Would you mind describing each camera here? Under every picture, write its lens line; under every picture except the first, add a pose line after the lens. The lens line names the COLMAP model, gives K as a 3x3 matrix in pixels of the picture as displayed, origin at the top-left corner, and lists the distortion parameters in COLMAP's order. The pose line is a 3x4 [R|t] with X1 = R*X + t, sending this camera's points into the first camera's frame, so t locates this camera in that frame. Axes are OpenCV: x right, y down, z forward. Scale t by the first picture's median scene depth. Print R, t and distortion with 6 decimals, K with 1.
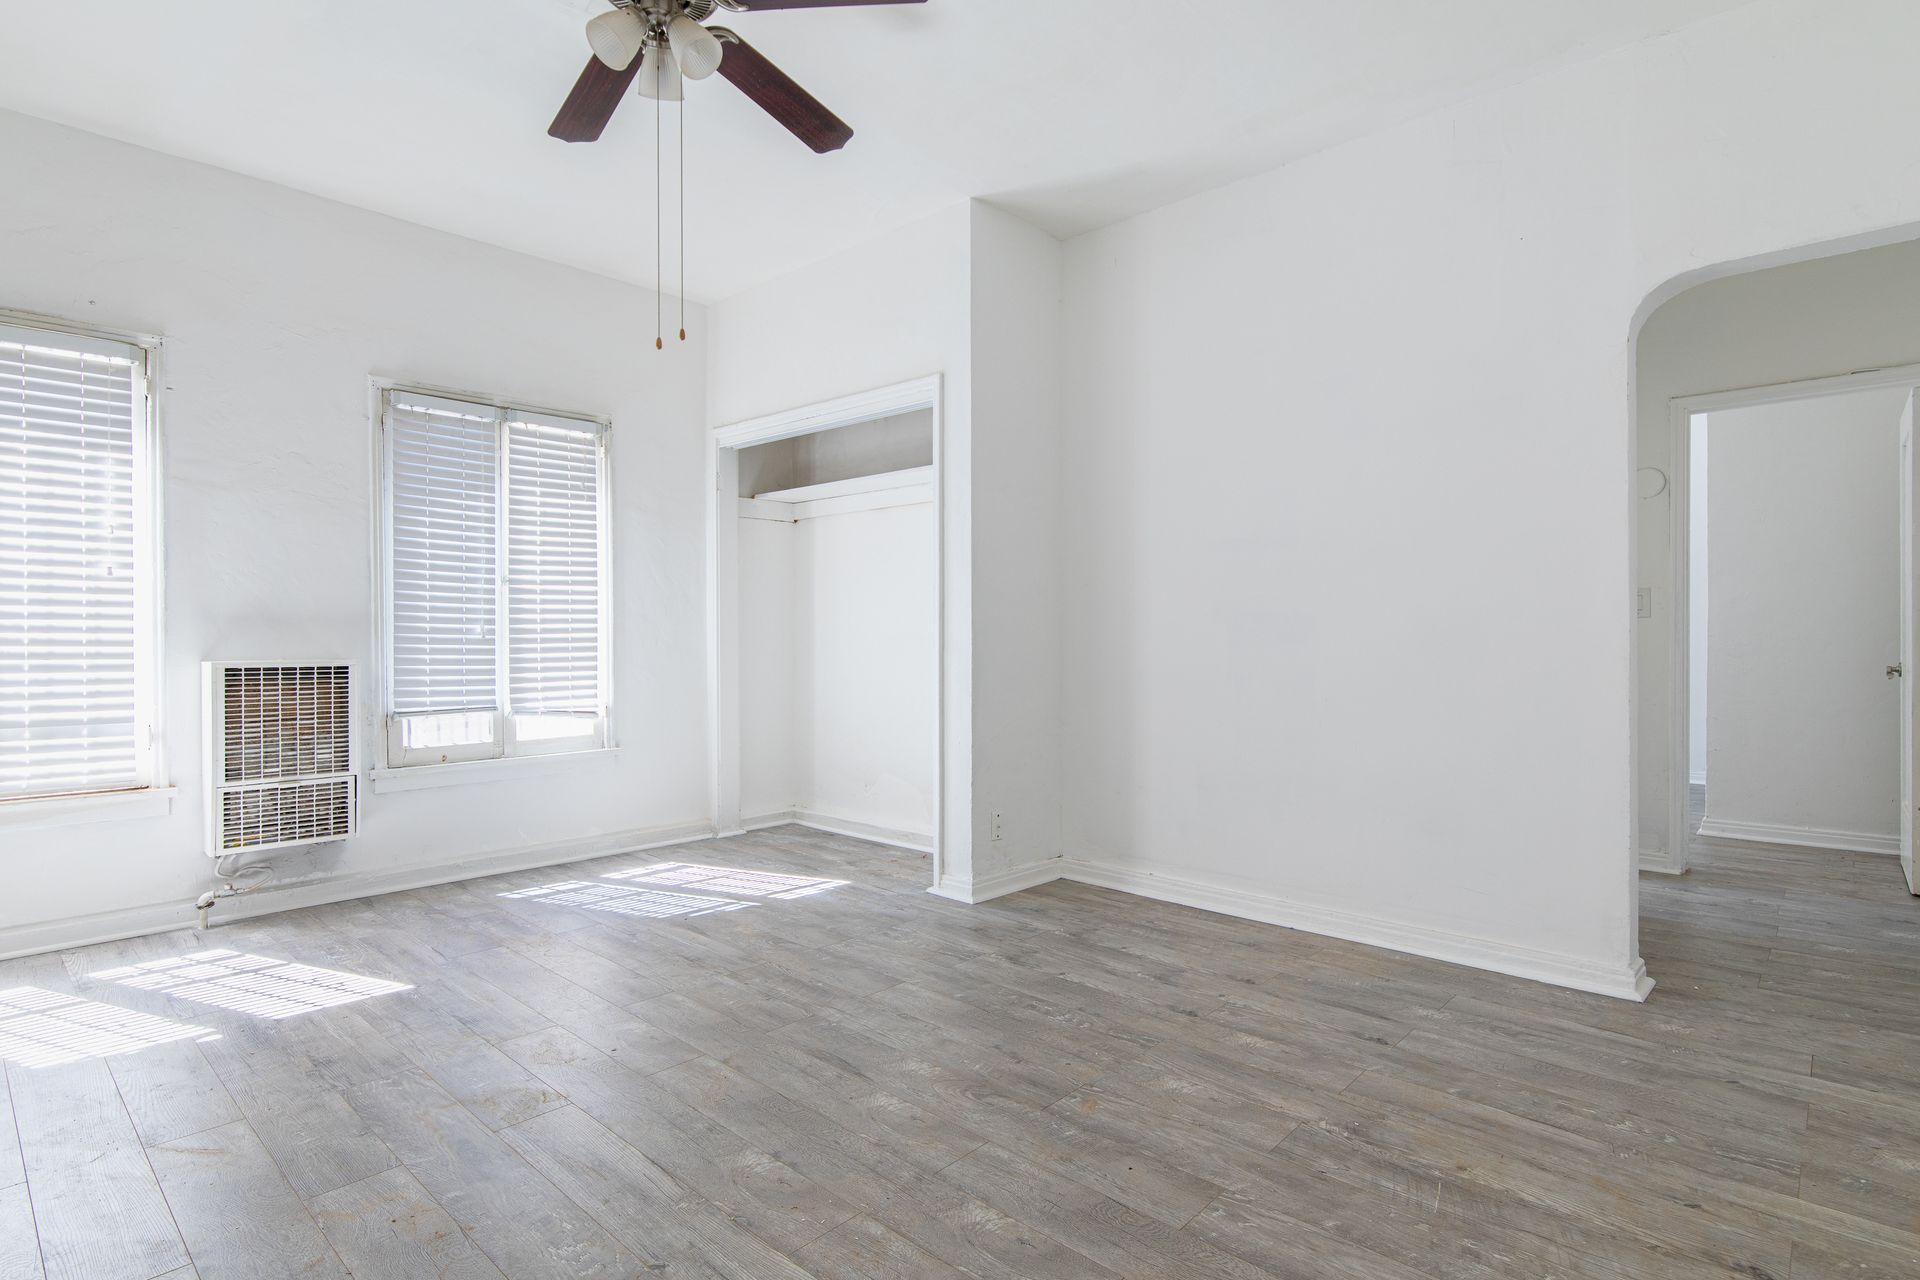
lens RADIAL K [[978.4, 0, 929.2], [0, 978.4, 636.7], [0, 0, 1]] dist [0.000742, -0.001258]
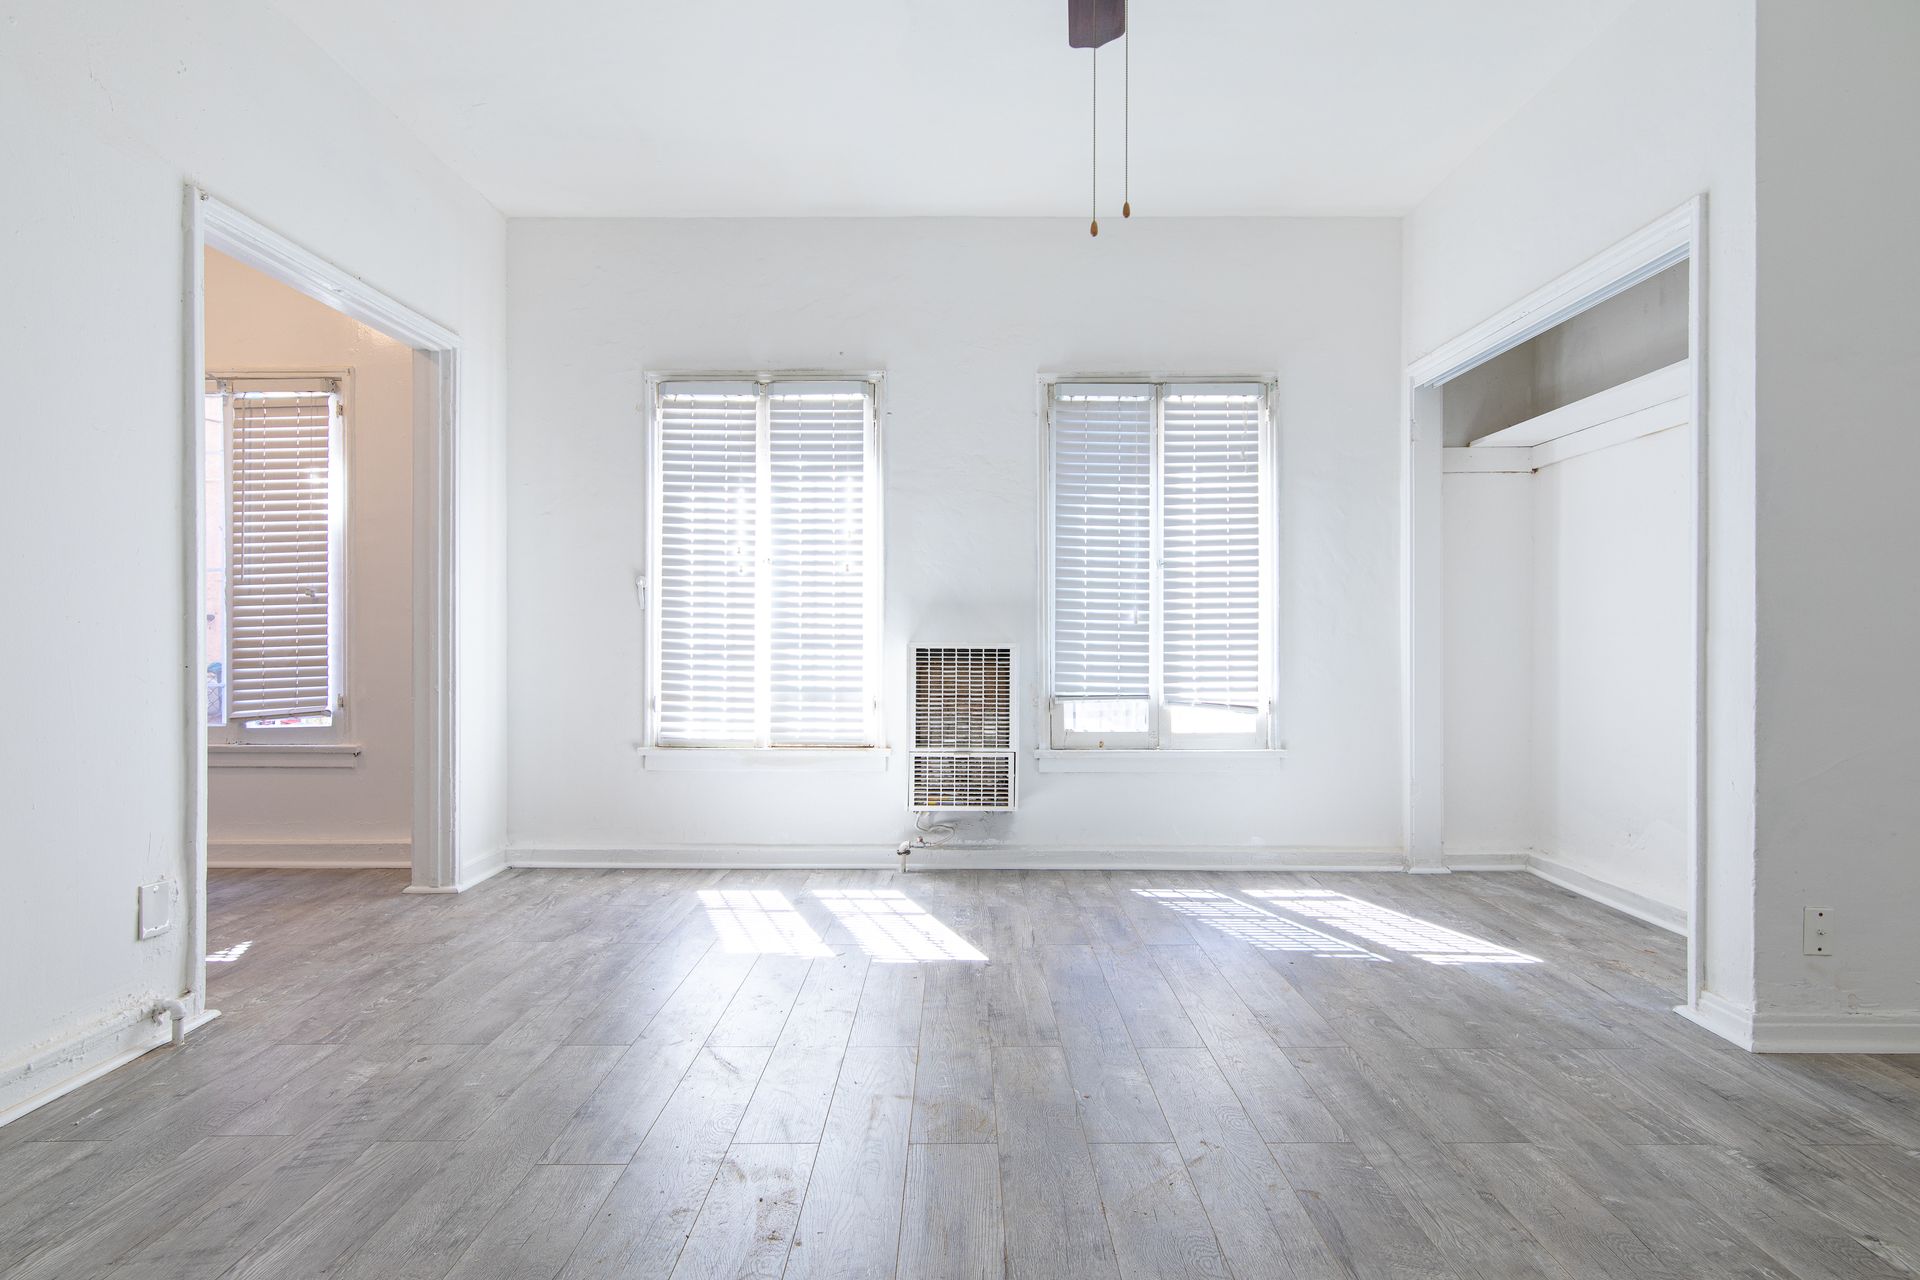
lens RADIAL K [[978.4, 0, 961.4], [0, 978.4, 638.6], [0, 0, 1]] dist [0.000742, -0.001258]
pose [[0.697182, 0.002392, -0.716891, 0.128697], [-0.006002, 0.999979, -0.002500, 0.021207], [0.716869, 0.006045, 0.697181, 0.214617]]
